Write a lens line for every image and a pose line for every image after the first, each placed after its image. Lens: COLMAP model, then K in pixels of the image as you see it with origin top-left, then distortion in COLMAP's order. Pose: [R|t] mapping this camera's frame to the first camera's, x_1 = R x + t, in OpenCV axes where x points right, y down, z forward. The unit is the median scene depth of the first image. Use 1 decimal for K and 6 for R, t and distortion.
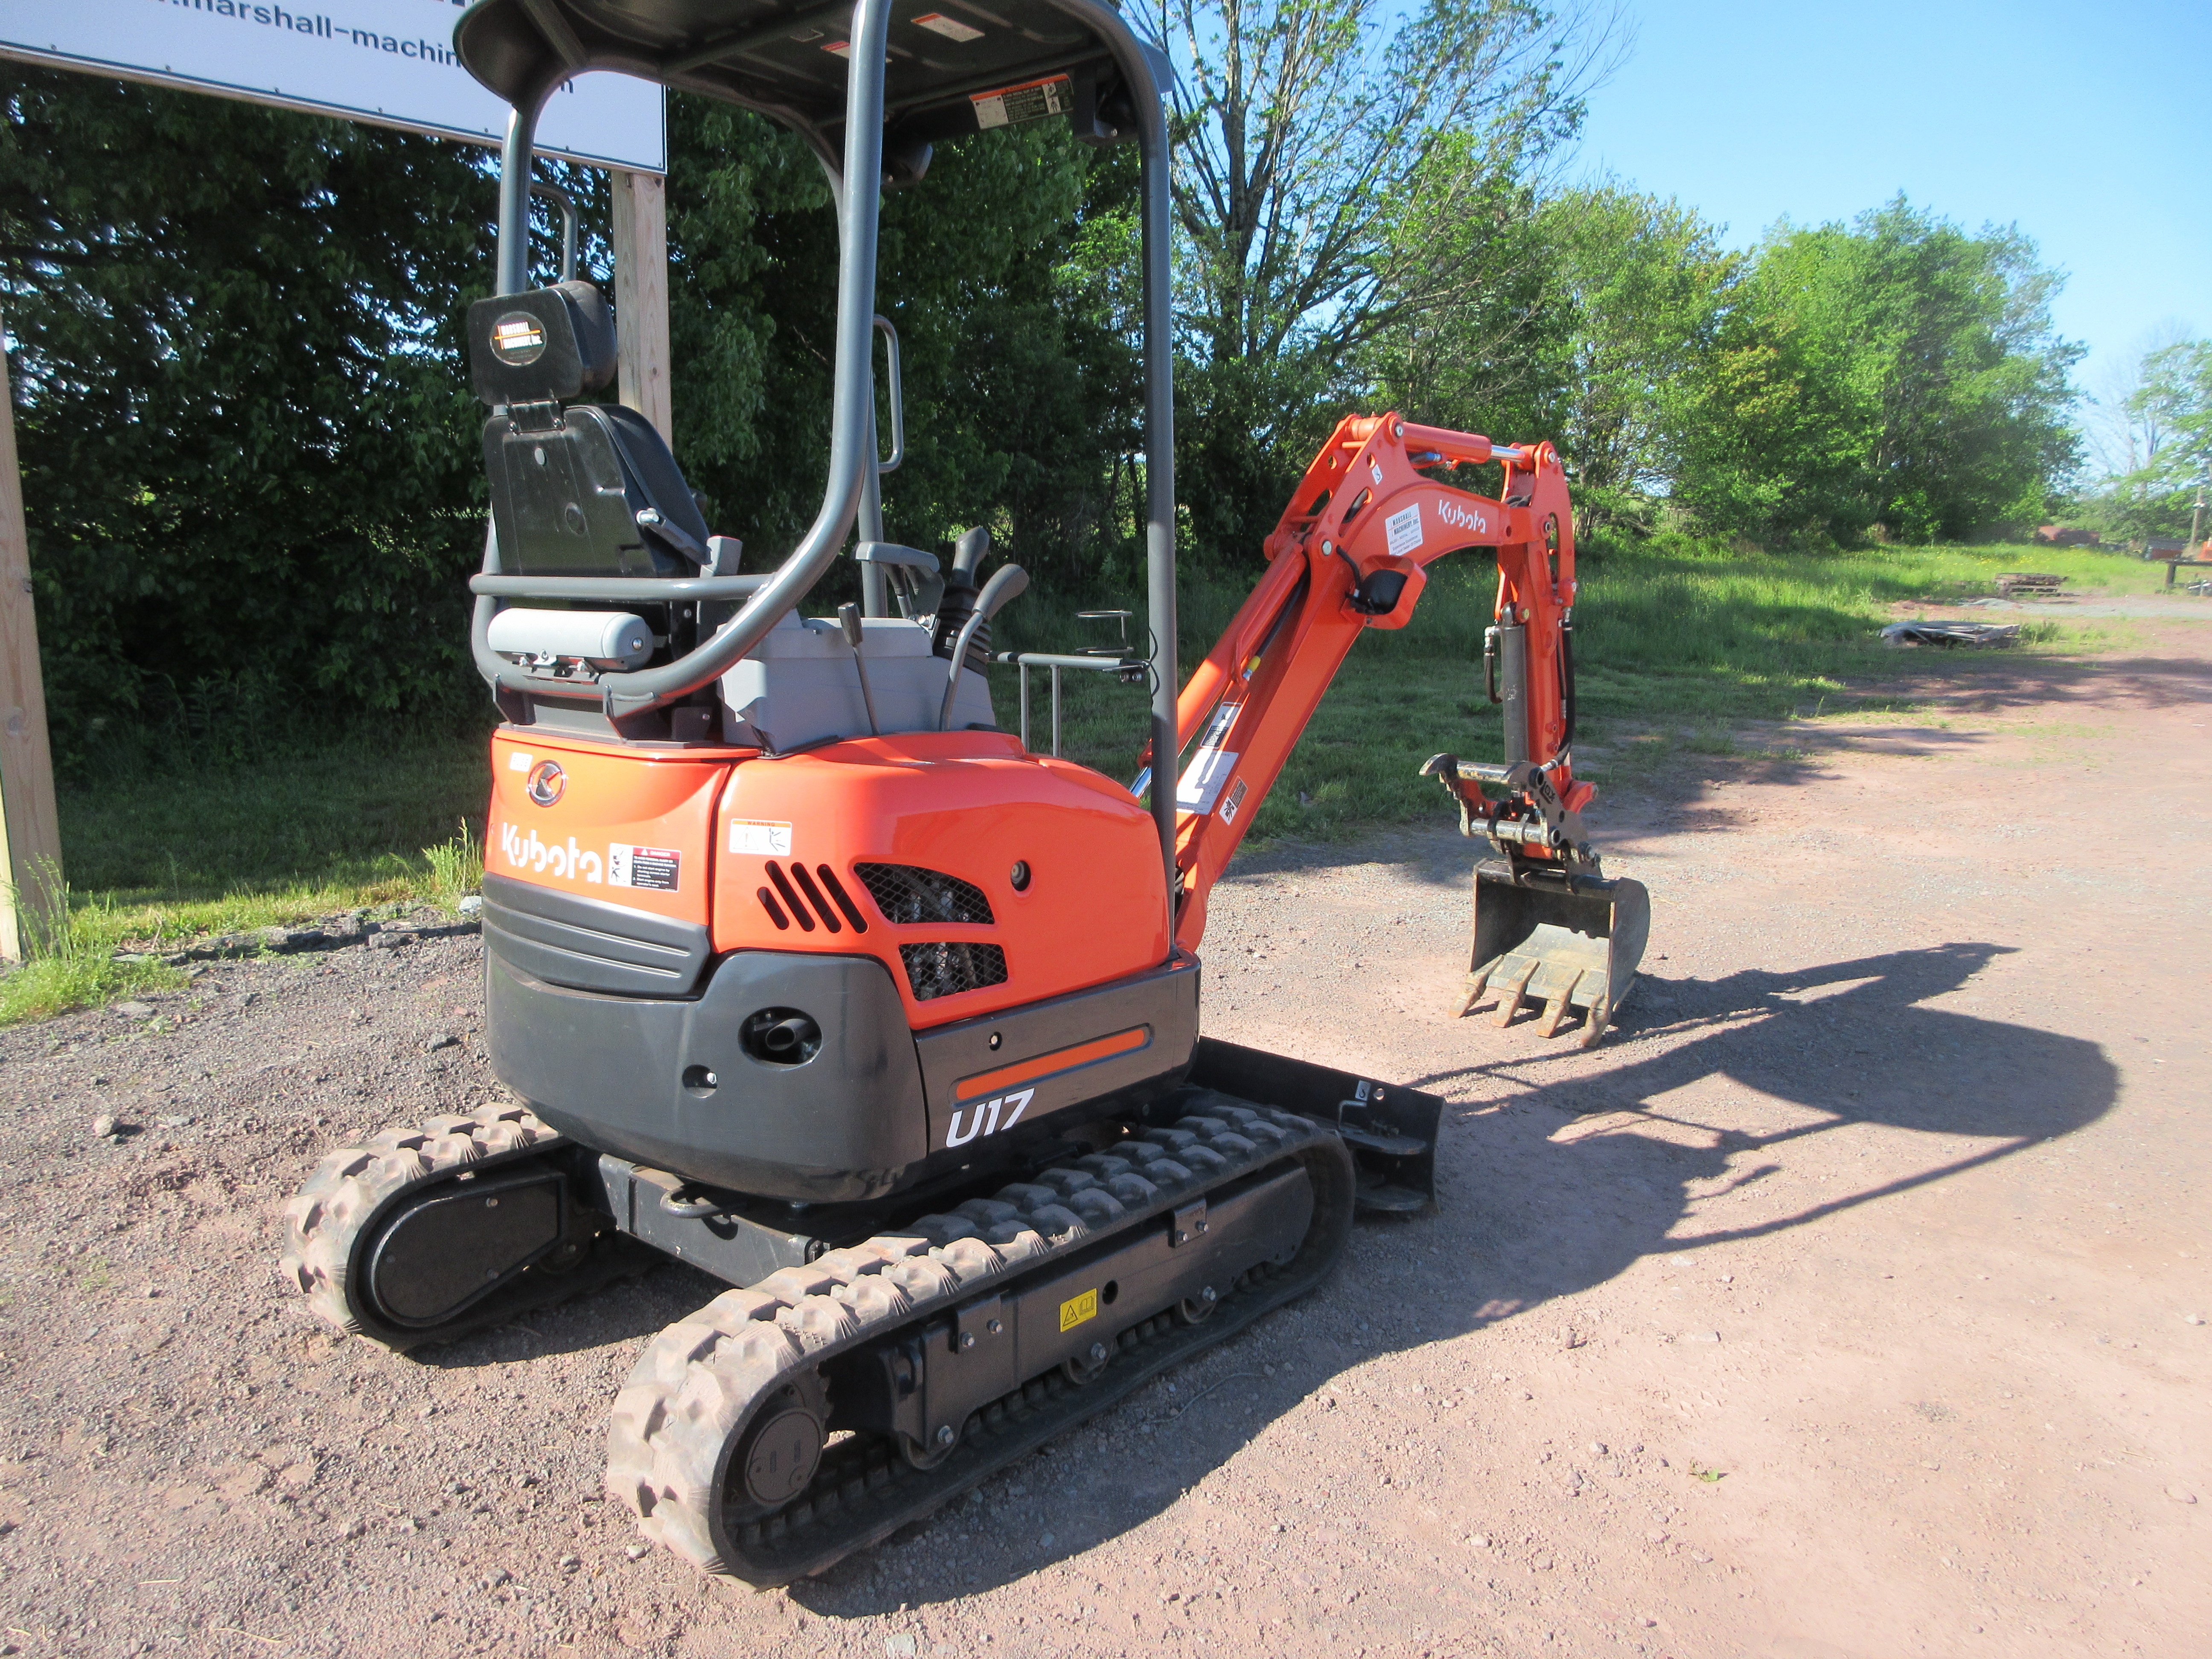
lens RADIAL K [[1662.2, 0, 1173.9], [0, 1662.2, 824.7], [0, 0, 1]] dist [0.009155, 0.011891]
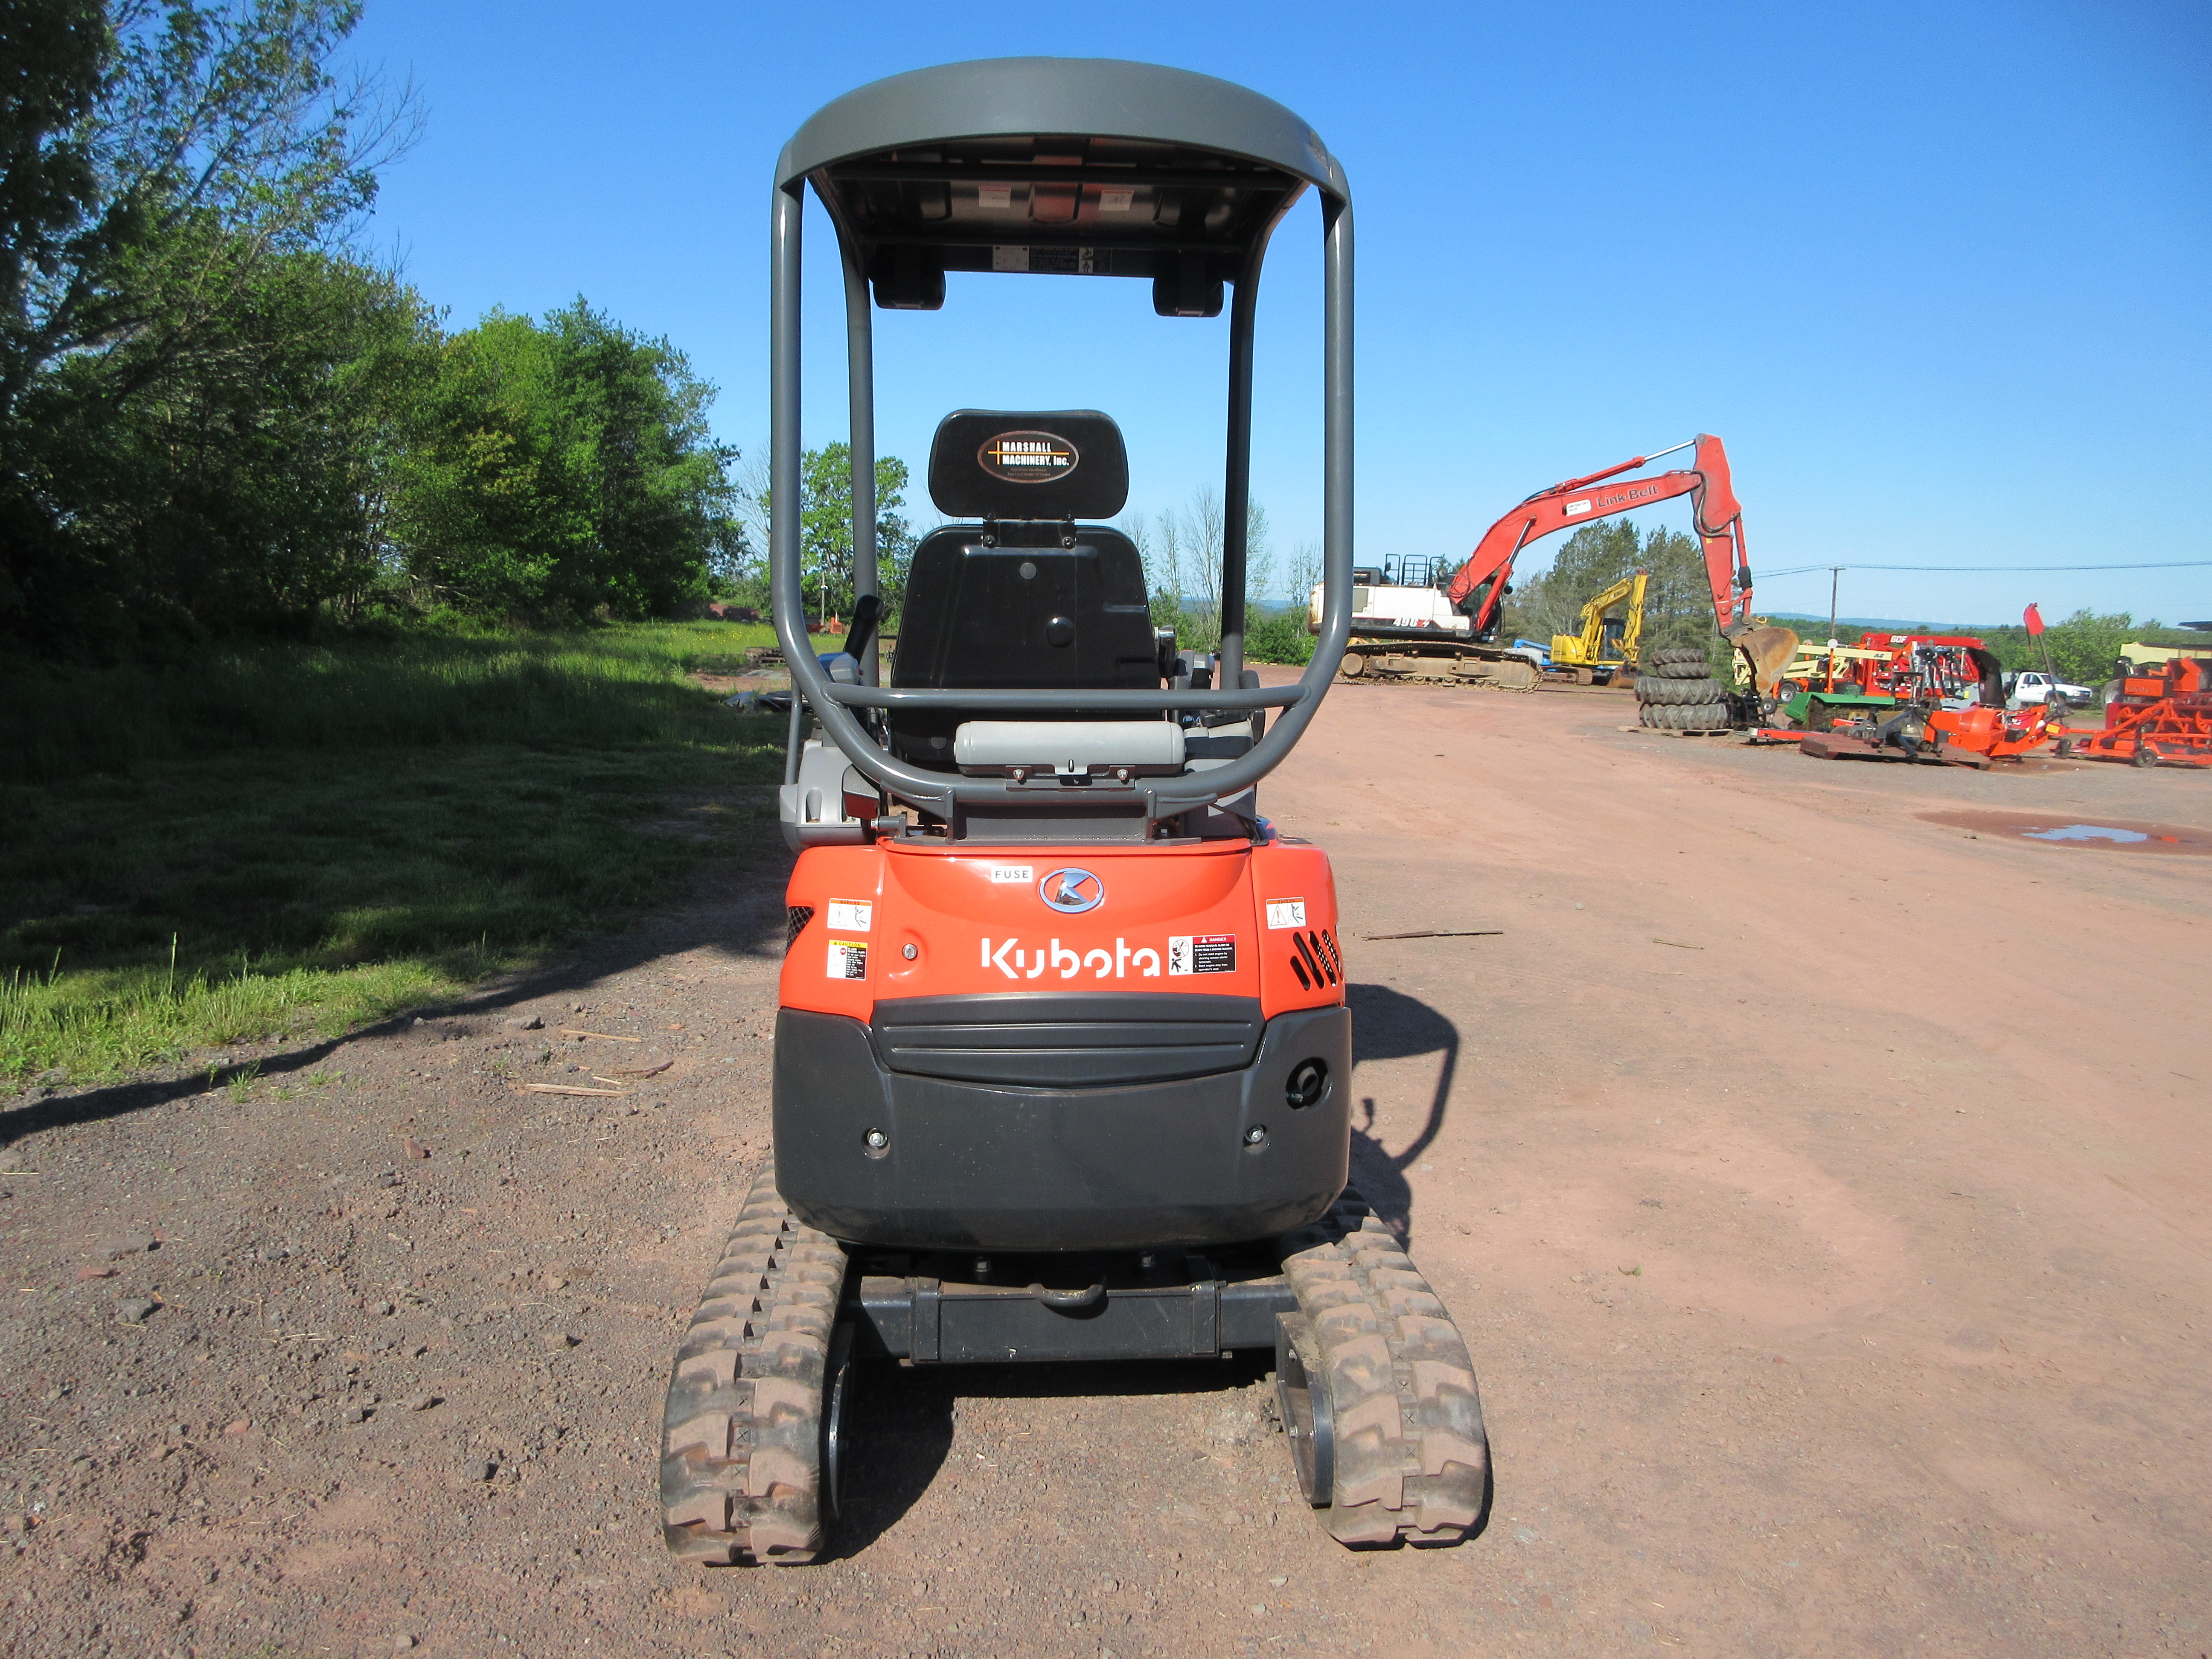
lens RADIAL K [[1654.6, 0, 1106.0], [0, 1654.6, 829.5], [0, 0, 1]] dist [-0.019936, 0.021263]
pose [[0.728757, -0.088865, 0.678982, -0.085571], [0.115788, 0.993257, 0.005721, -0.005358], [-0.674912, 0.074449, 0.734133, 0.019633]]
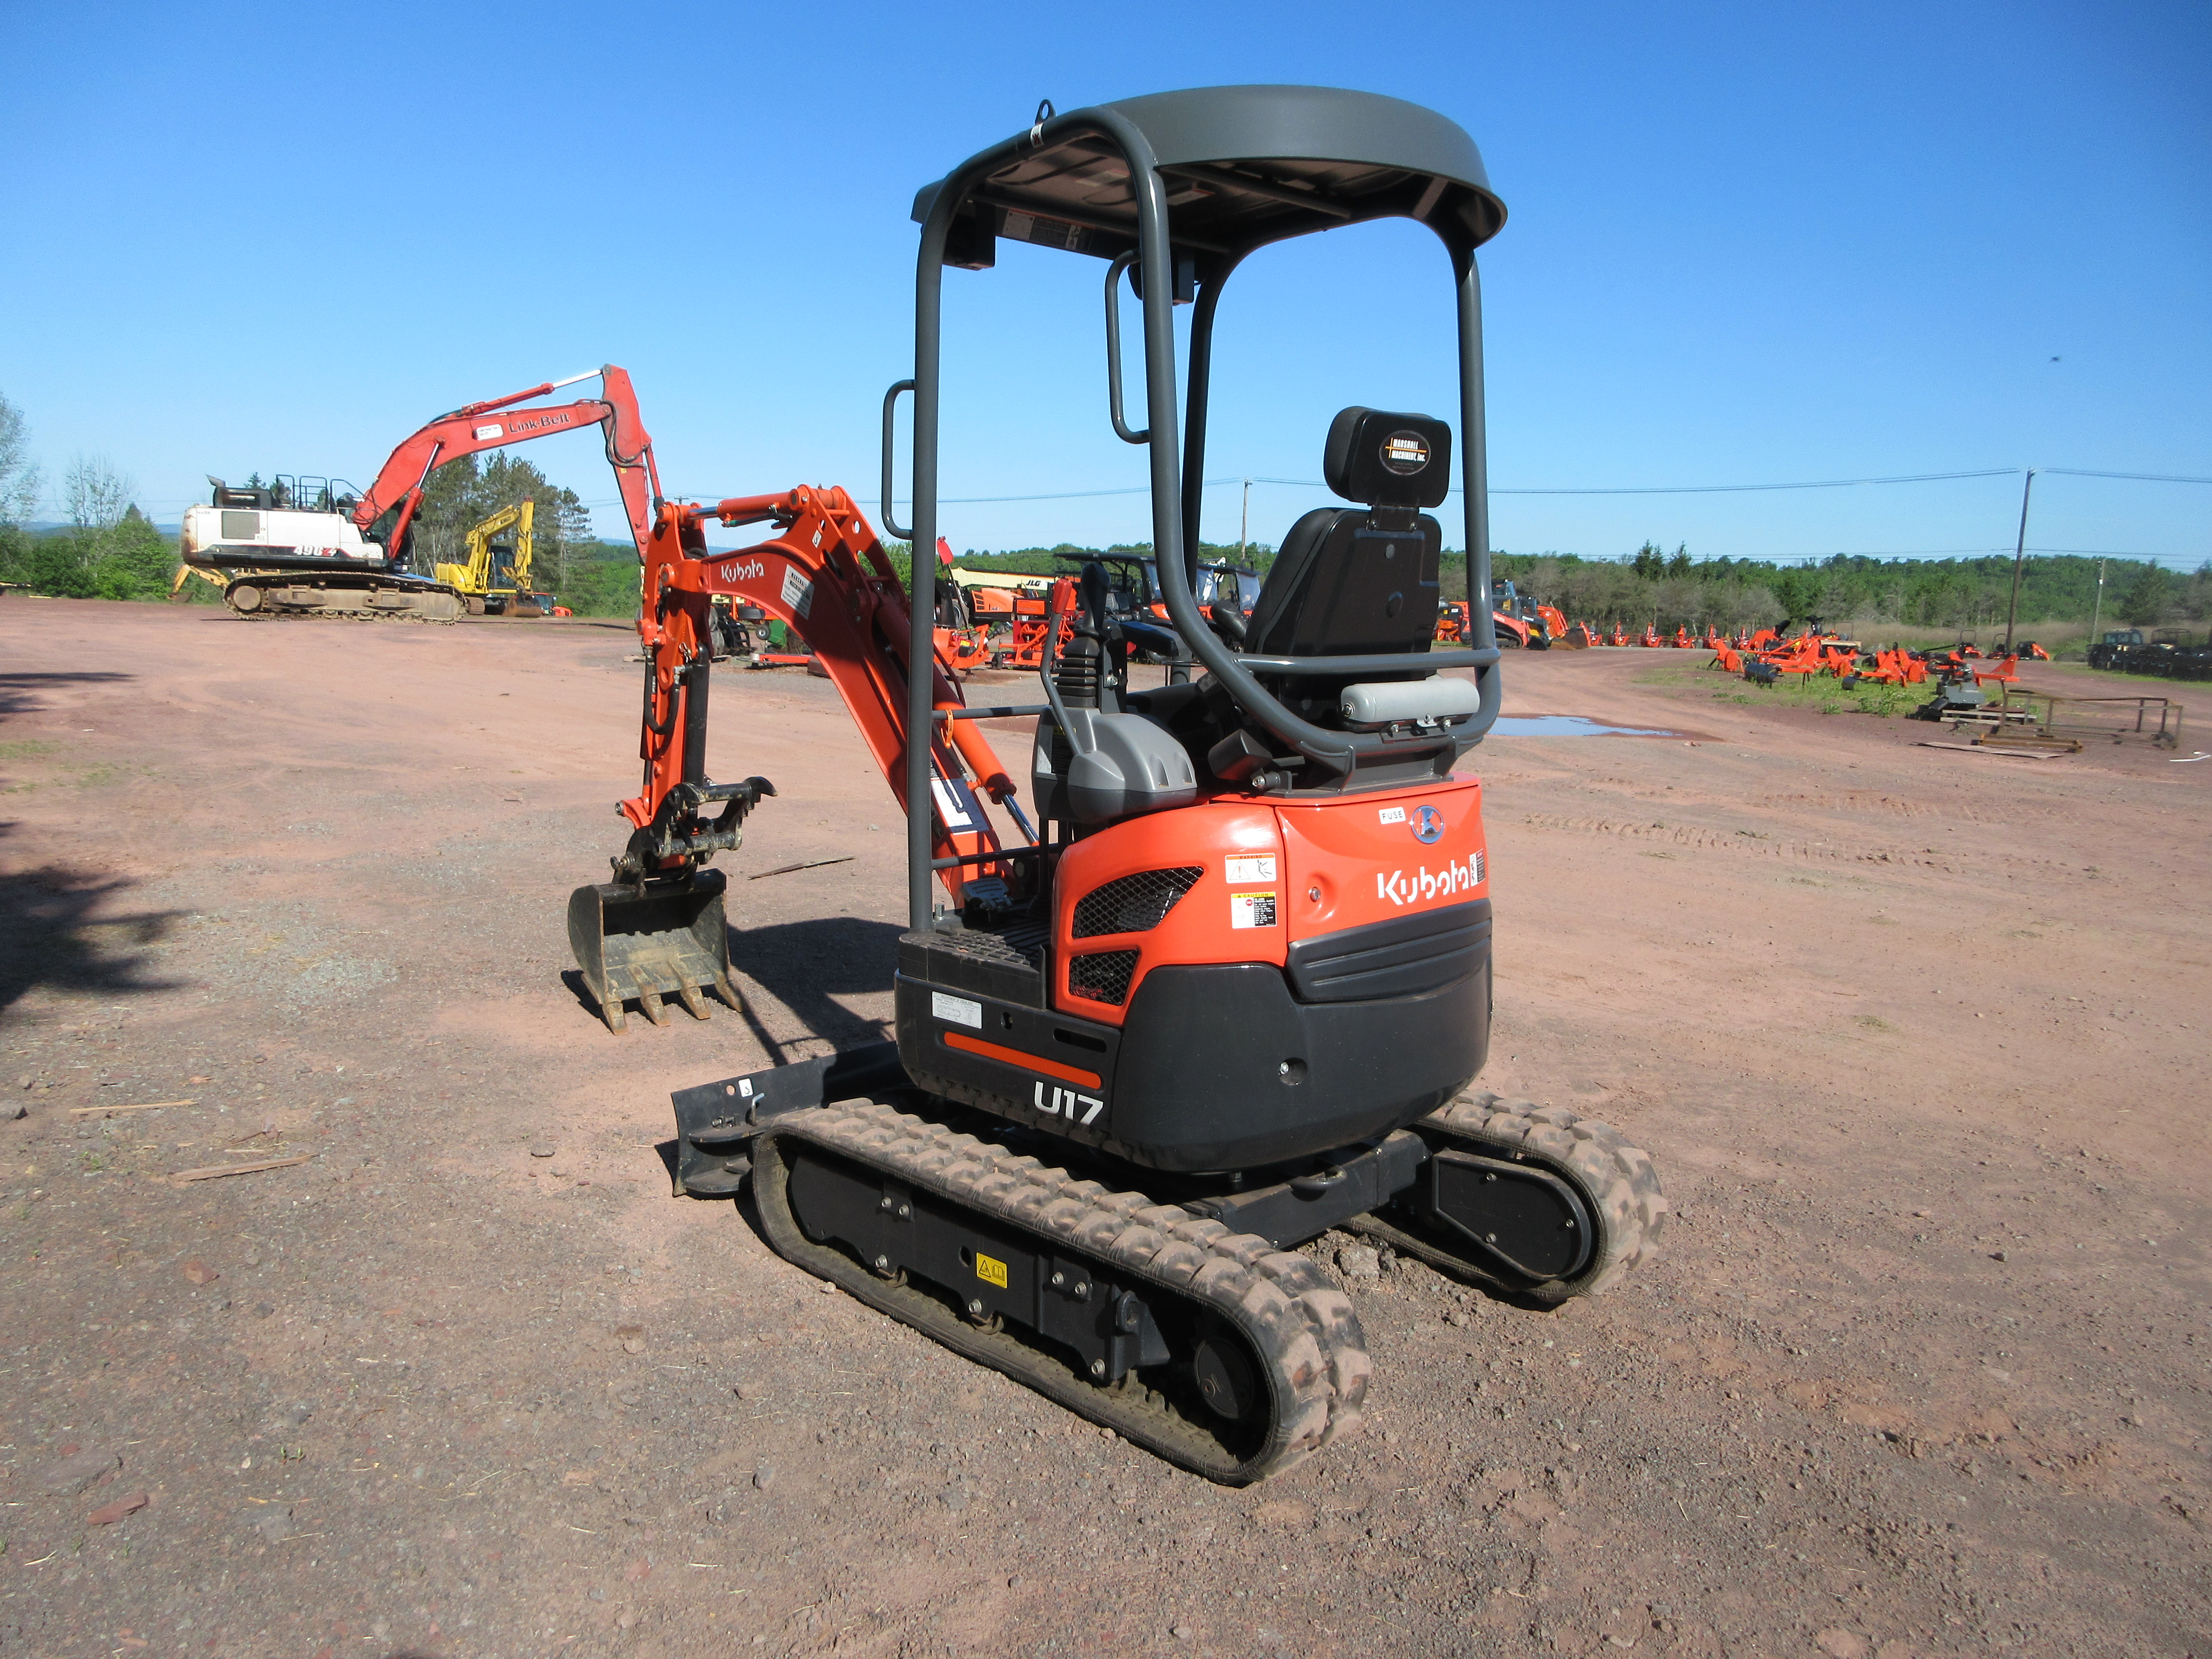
lens RADIAL K [[1645.4, 0, 1104.5], [0, 1645.4, 875.6], [0, 0, 1]] dist [-0.054747, 0.045942]
pose [[0.132380, -0.195560, 0.971716, -0.128494], [0.157287, 0.972067, 0.174203, -0.019062], [-0.978640, 0.129778, 0.159441, 0.085462]]
